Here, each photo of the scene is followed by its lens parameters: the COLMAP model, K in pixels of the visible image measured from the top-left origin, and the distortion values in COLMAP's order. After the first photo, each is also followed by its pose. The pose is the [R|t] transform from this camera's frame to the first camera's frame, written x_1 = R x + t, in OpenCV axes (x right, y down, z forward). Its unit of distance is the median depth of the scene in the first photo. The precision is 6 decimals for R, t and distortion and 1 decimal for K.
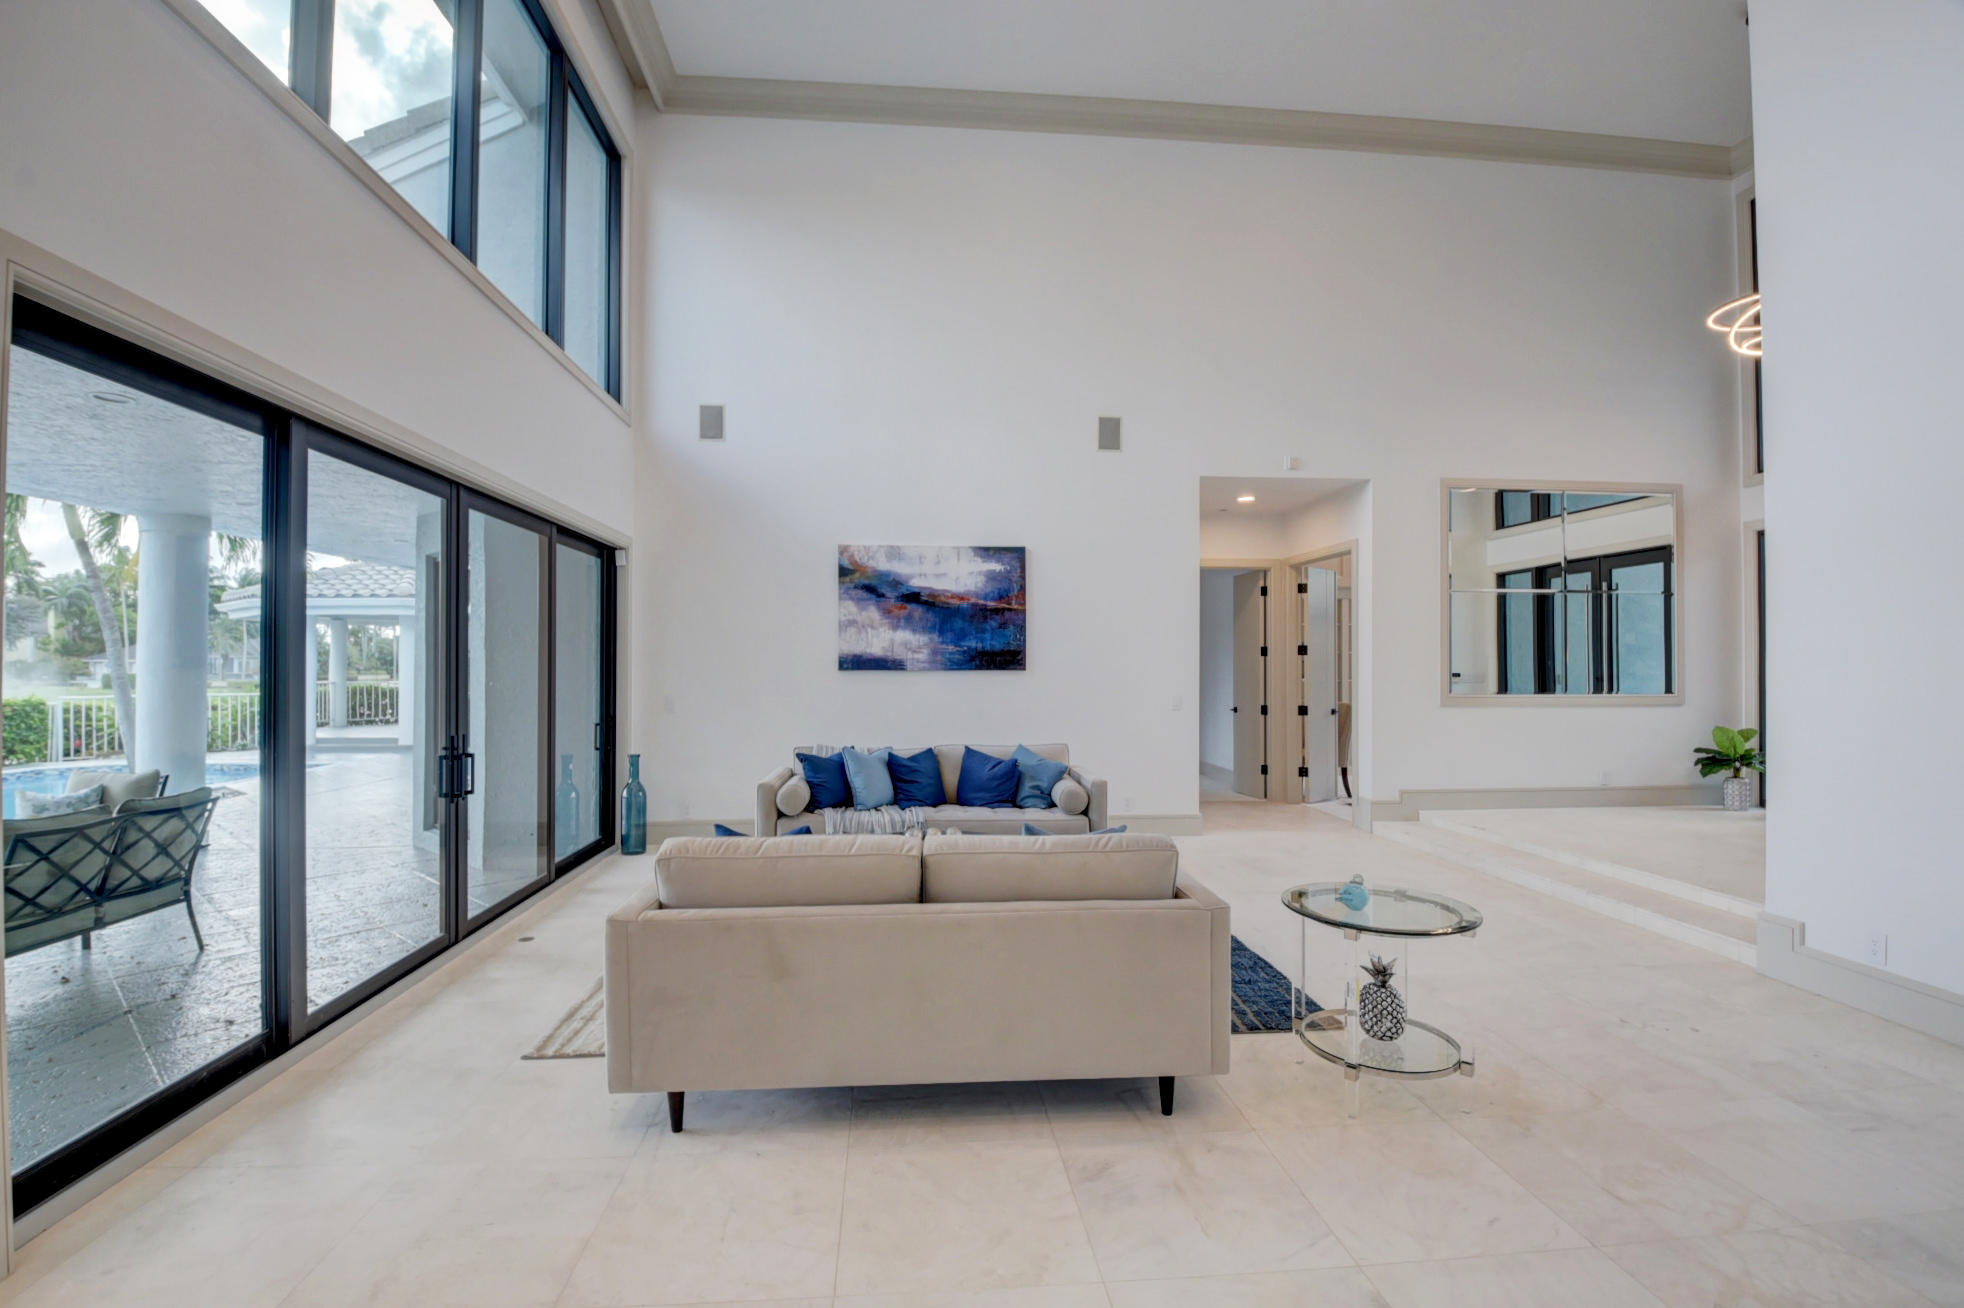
lens RADIAL K [[890.5, 0, 950.6], [0, 890.5, 660.5], [0, 0, 1]] dist [0.020052, -0.035596]
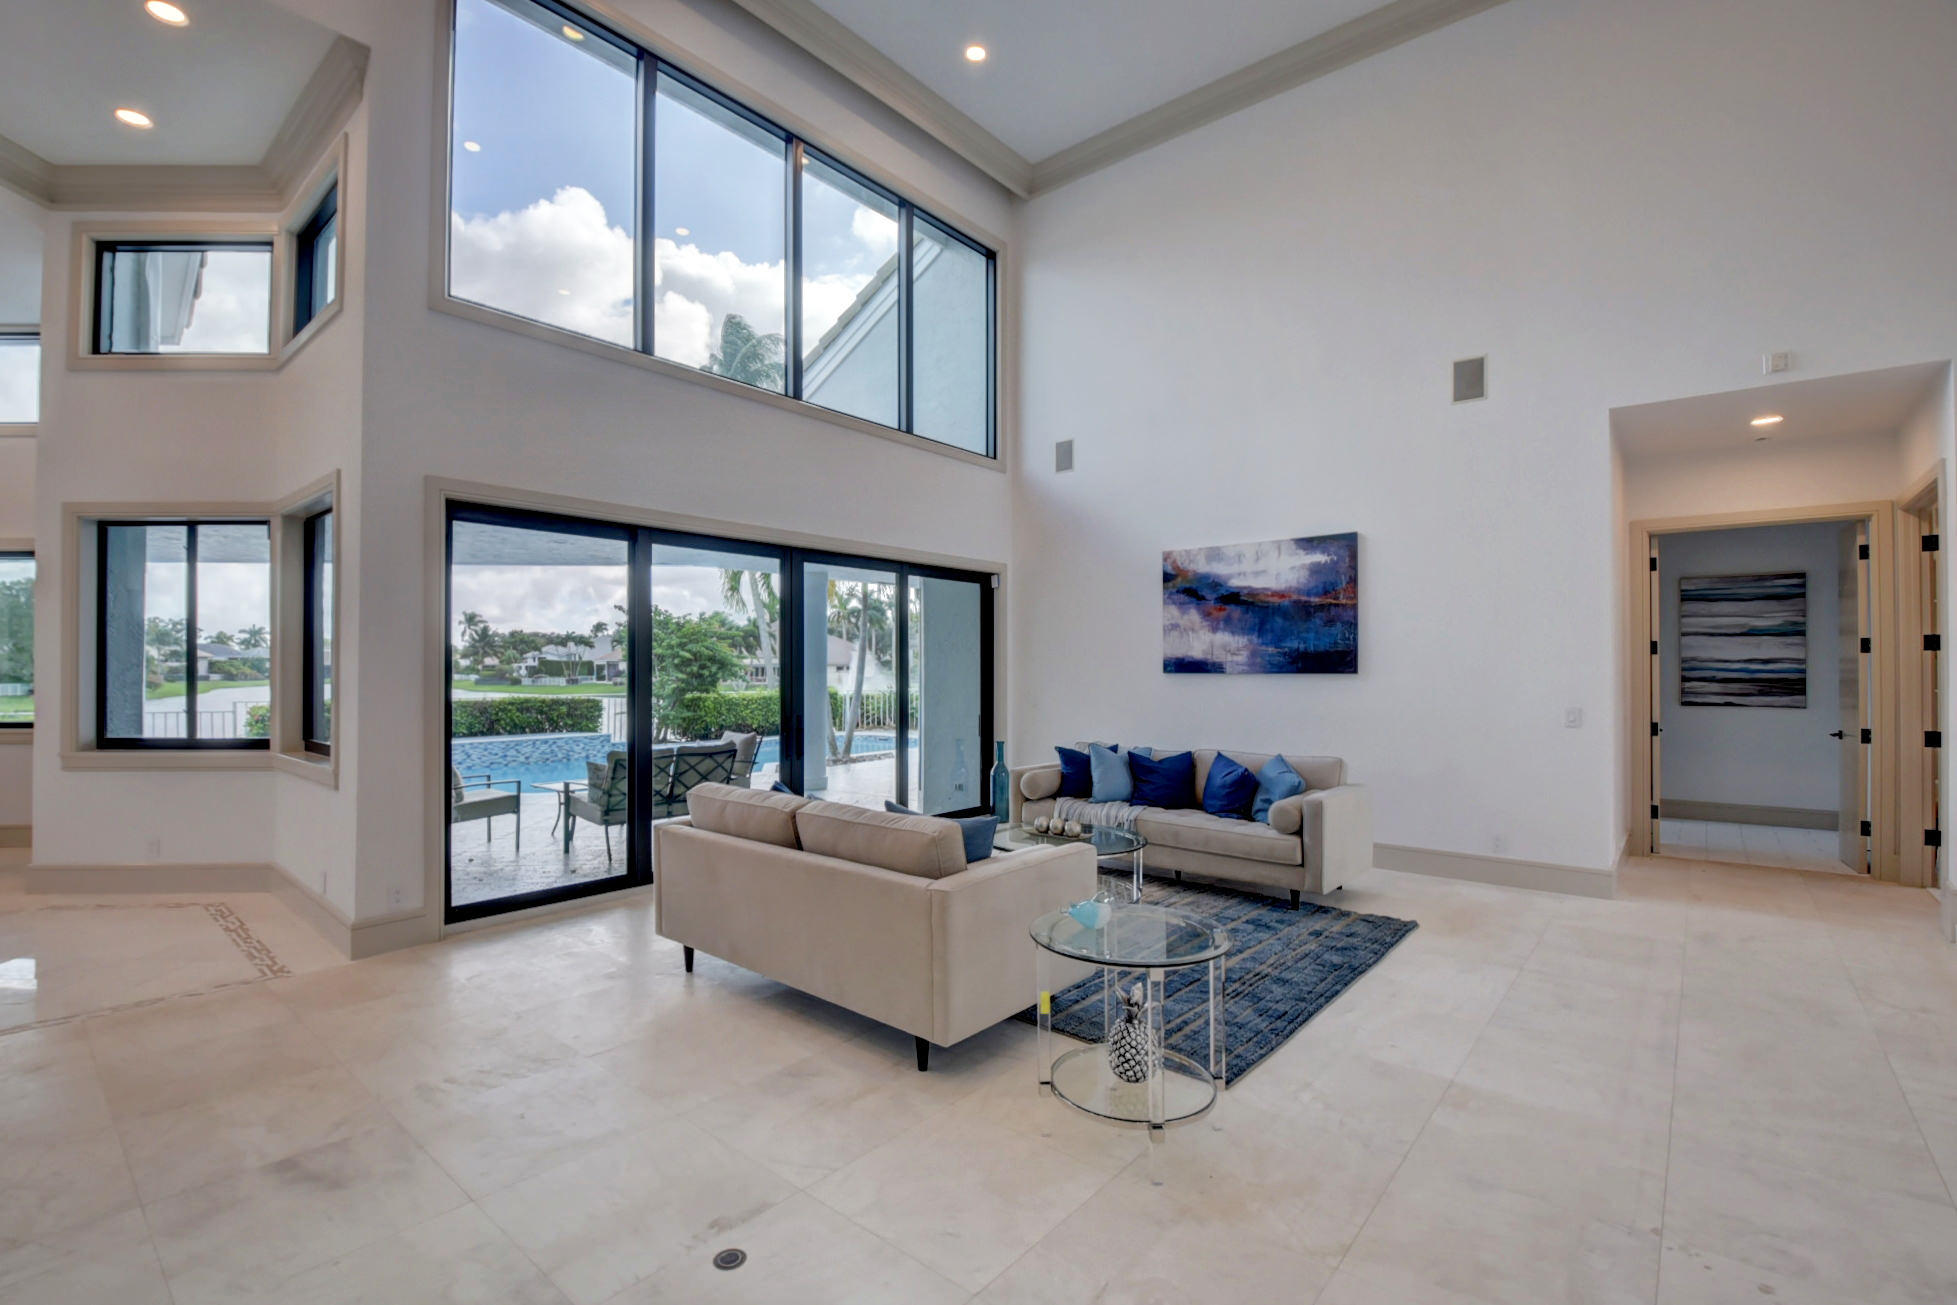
lens RADIAL K [[887.3, 0, 947.2], [0, 887.3, 659.0], [0, 0, 1]] dist [0.020052, -0.035596]
pose [[0.685313, -0.010406, -0.728174, 0.449960], [0.004595, 0.999940, -0.009965, 0.003673], [0.728234, 0.003483, 0.685320, 0.111123]]
